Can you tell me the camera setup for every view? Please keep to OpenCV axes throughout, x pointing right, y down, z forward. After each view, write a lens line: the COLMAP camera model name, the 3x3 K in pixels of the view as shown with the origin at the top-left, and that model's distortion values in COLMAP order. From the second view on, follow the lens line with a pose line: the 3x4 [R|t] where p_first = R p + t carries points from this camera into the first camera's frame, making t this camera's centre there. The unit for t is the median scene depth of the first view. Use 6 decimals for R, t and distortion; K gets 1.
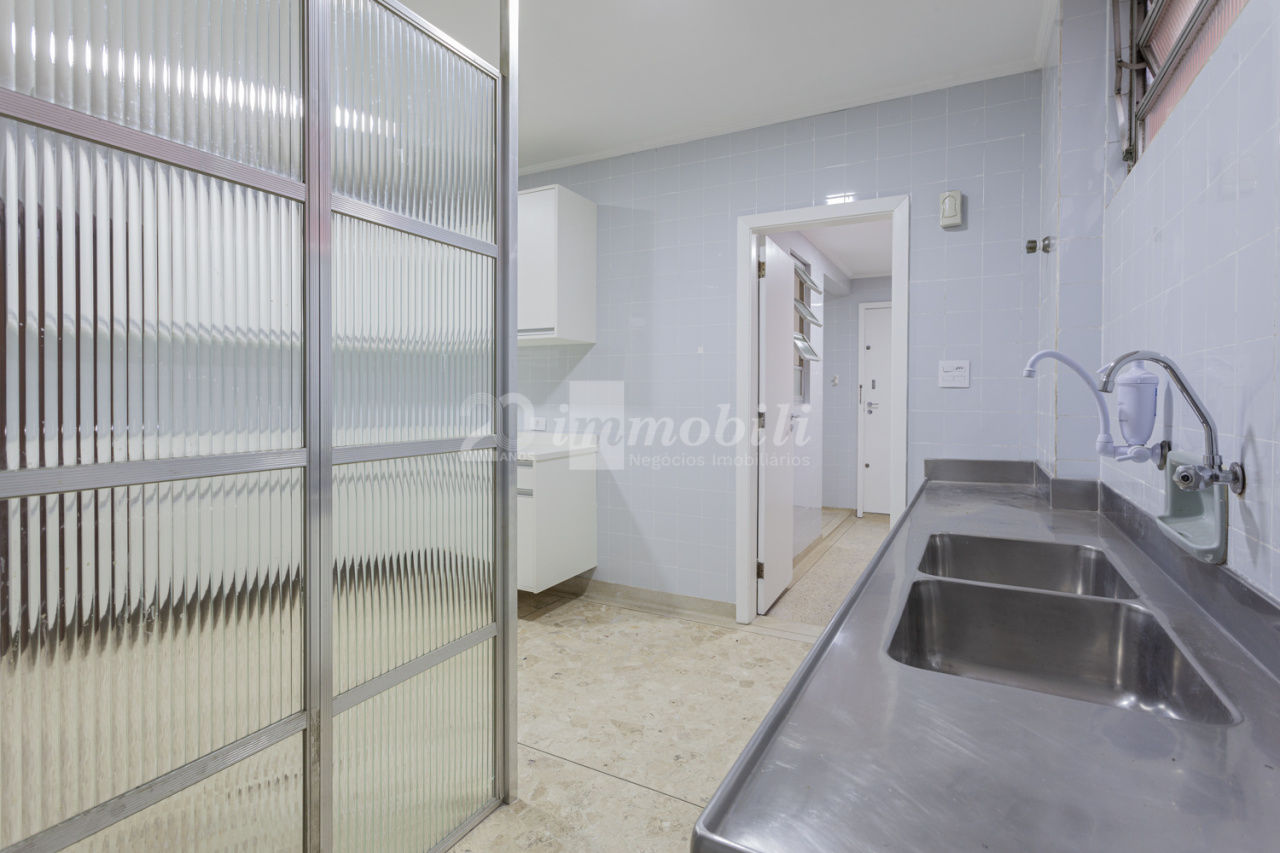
lens RADIAL K [[623.4, 0, 622.1], [0, 623.4, 401.6], [0, 0, 1]] dist [0.000440, 0.000219]
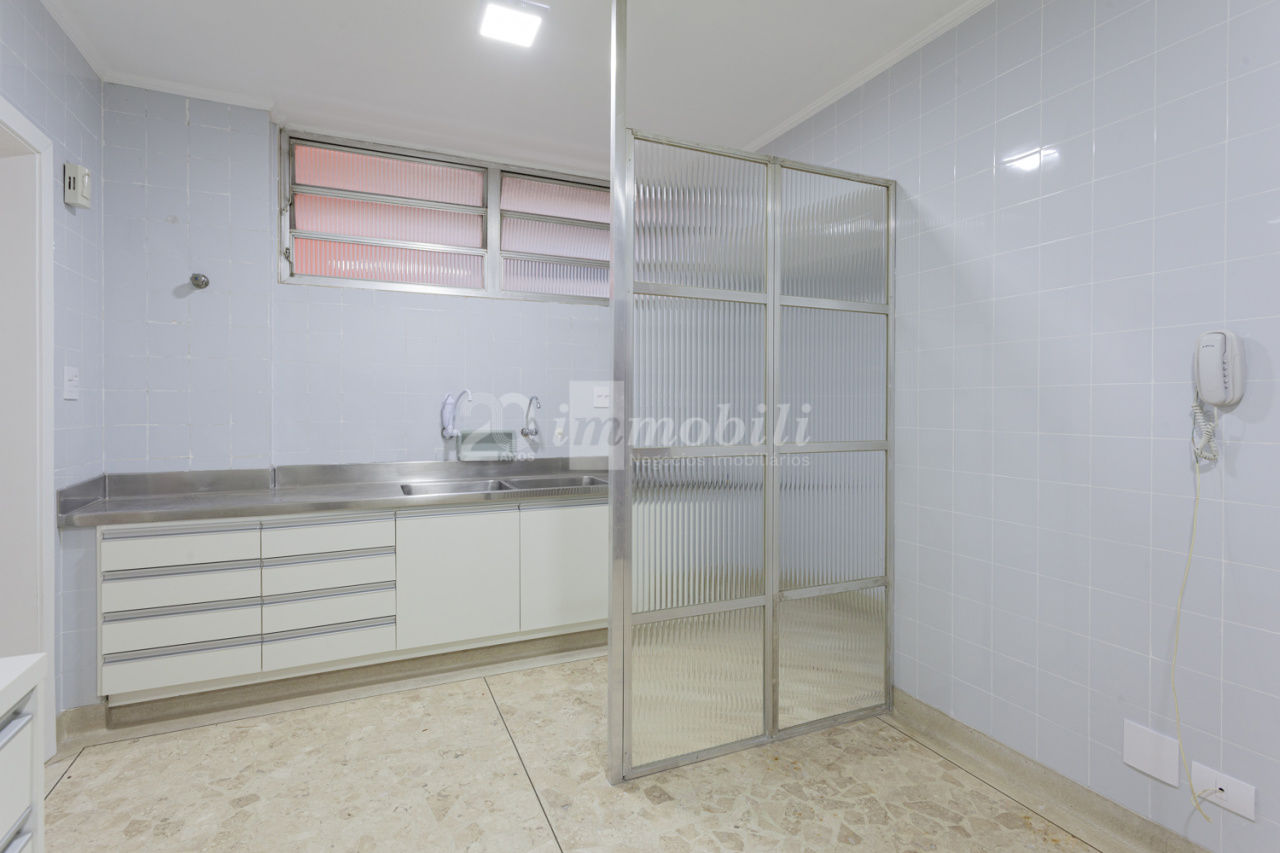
lens RADIAL K [[606.4, 0, 632.5], [0, 606.4, 409.8], [0, 0, 1]] dist [0.001898, 0.000278]
pose [[-0.806121, -0.007588, 0.591702, -0.515087], [0.001327, 0.999892, 0.014629, -0.017657], [-0.591749, 0.012578, -0.806024, 1.133443]]
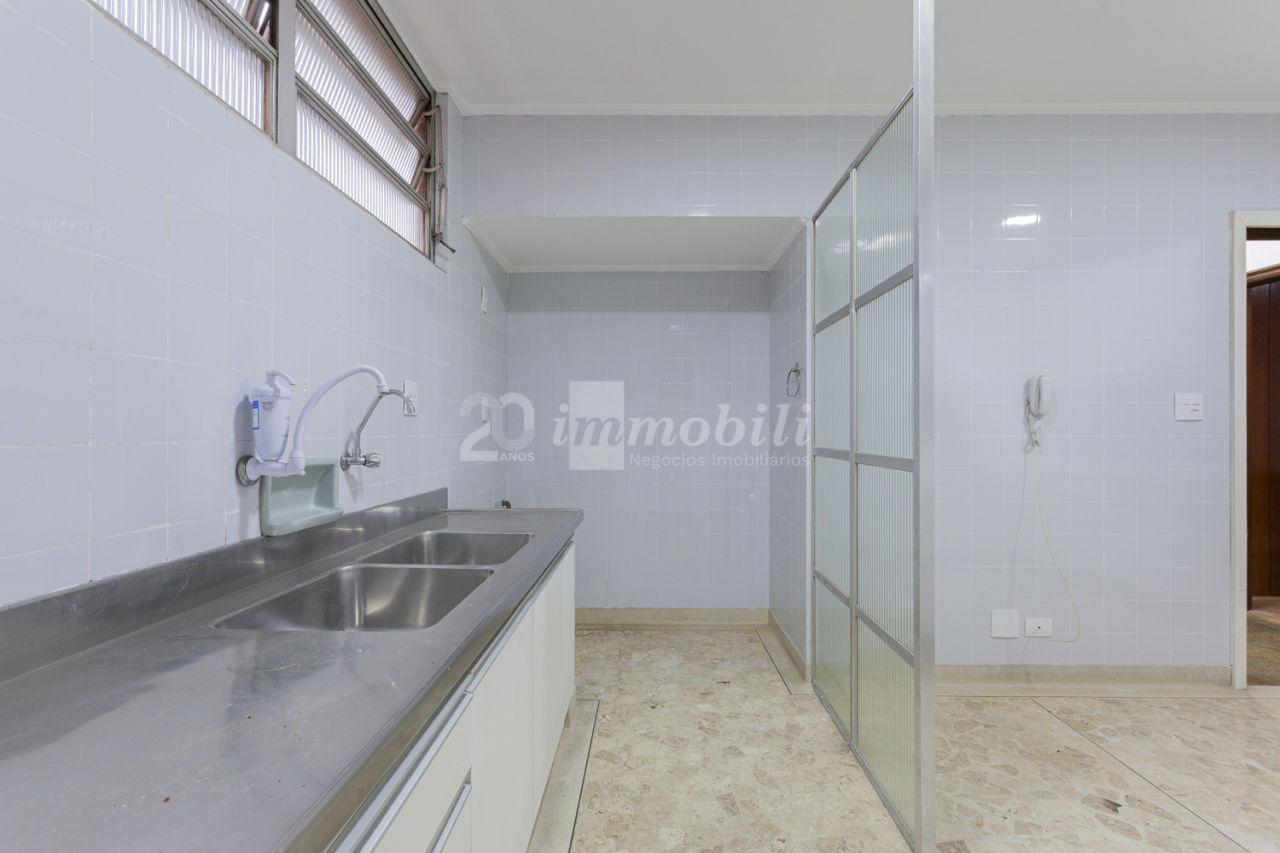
lens RADIAL K [[623.8, 0, 650.3], [0, 623.8, 423.6], [0, 0, 1]] dist [0.002788, 0.001012]
pose [[-0.874400, -0.007706, -0.485145, 0.366512], [-0.009356, 0.999956, 0.000978, 0.003348], [0.485116, 0.005394, -0.874433, 0.977836]]
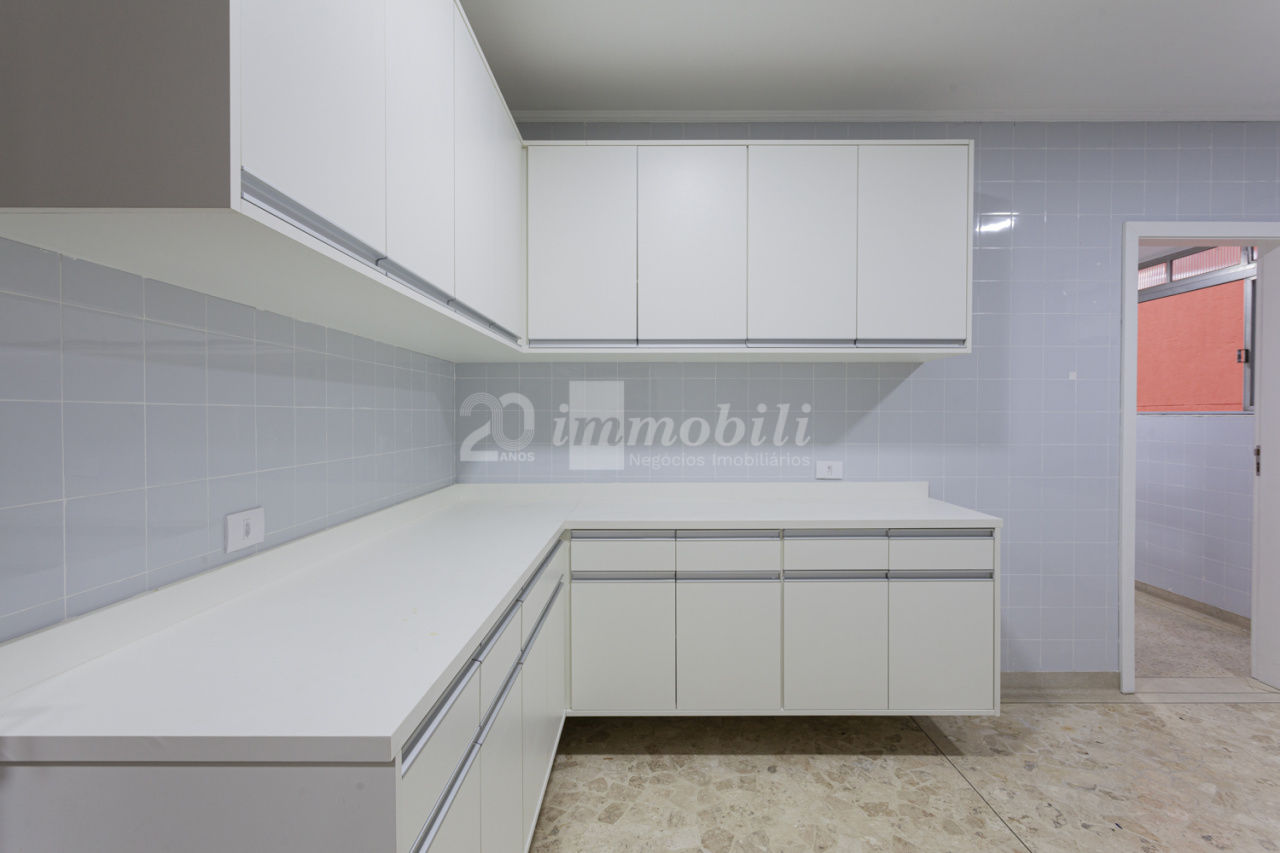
lens RADIAL K [[615.2, 0, 631.4], [0, 615.2, 422.6], [0, 0, 1]] dist [-0.002270, 0.000389]
pose [[0.879247, -0.011025, 0.476238, -0.894731], [0.008972, 0.999938, 0.006585, -0.034766], [-0.476281, -0.001517, 0.879292, 0.635242]]
